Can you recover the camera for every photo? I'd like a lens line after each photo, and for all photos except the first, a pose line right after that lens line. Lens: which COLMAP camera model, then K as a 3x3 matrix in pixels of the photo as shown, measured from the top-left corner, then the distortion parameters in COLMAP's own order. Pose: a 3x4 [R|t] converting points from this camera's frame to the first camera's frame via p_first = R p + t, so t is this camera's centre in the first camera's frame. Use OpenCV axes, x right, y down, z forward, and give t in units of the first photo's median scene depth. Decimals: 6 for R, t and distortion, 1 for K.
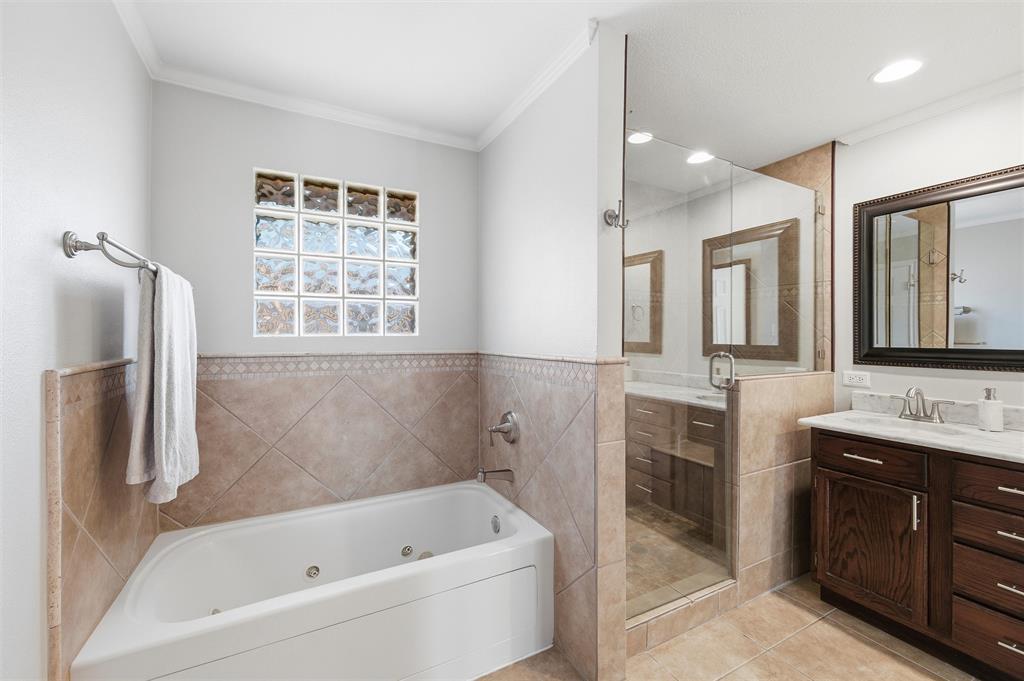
lens RADIAL K [[409.3, 0, 508.2], [0, 409.3, 341.2], [0, 0, 1]] dist [-0.012541, 0.000322]
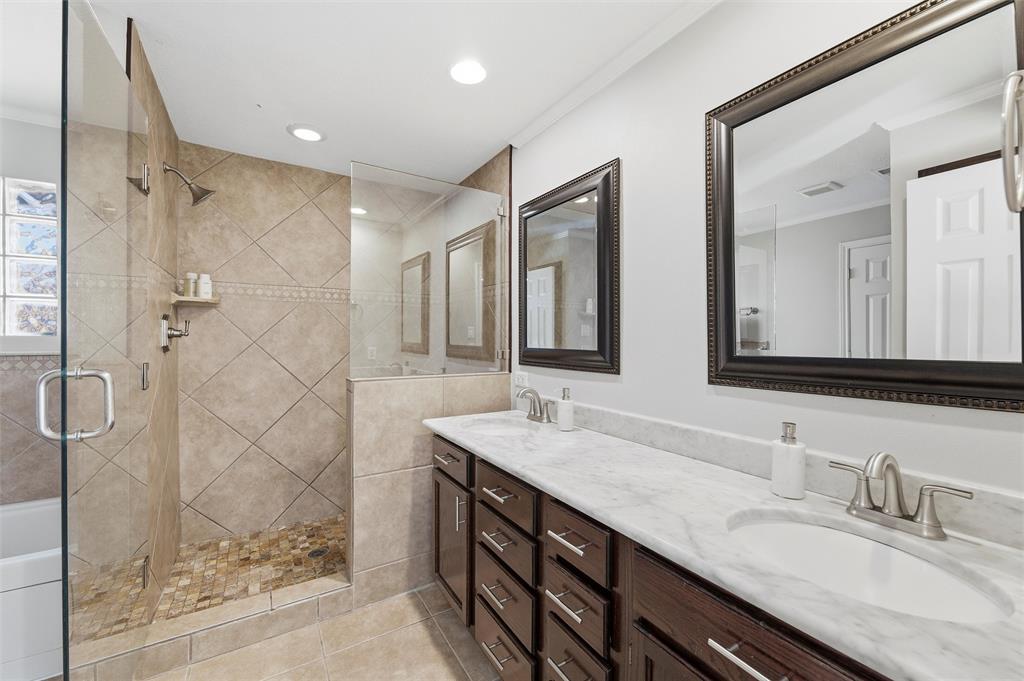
lens RADIAL K [[409.3, 0, 514.3], [0, 409.3, 336.8], [0, 0, 1]] dist [-0.012541, 0.000322]
pose [[0.995517, 0.003467, 0.094520, 0.812673], [-0.002971, 0.999981, -0.005391, -0.008122], [-0.094537, 0.005086, 0.995508, -0.023808]]
